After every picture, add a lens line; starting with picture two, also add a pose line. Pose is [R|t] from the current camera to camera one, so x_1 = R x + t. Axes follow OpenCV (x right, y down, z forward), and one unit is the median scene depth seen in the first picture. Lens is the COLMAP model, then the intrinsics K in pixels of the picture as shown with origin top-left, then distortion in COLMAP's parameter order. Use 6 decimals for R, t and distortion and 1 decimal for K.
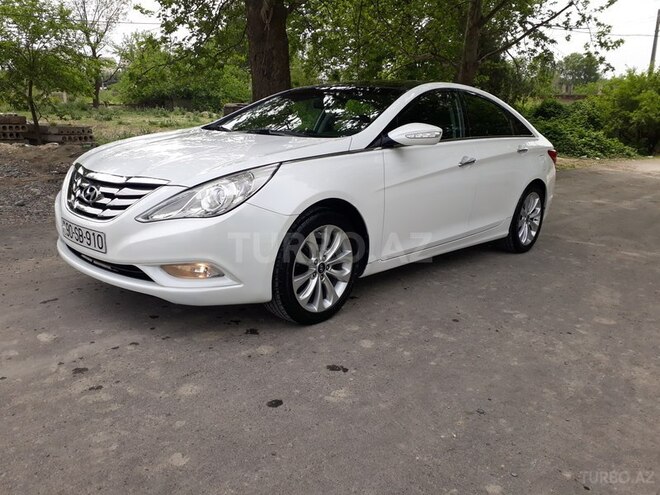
lens RADIAL K [[529.9, 0, 330.6], [0, 529.9, 252.5], [0, 0, 1]] dist [0.019044, -0.029027]
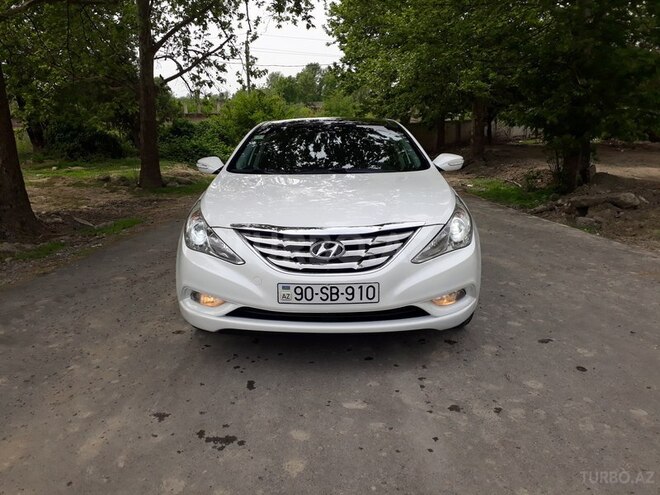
lens RADIAL K [[529.9, 0, 328.9], [0, 529.9, 243.8], [0, 0, 1]] dist [0.019044, -0.029027]
pose [[0.748109, -0.173048, 0.640615, -1.124480], [0.202811, 0.978830, 0.027567, -0.155069], [-0.631823, 0.109301, 0.767368, 0.276563]]
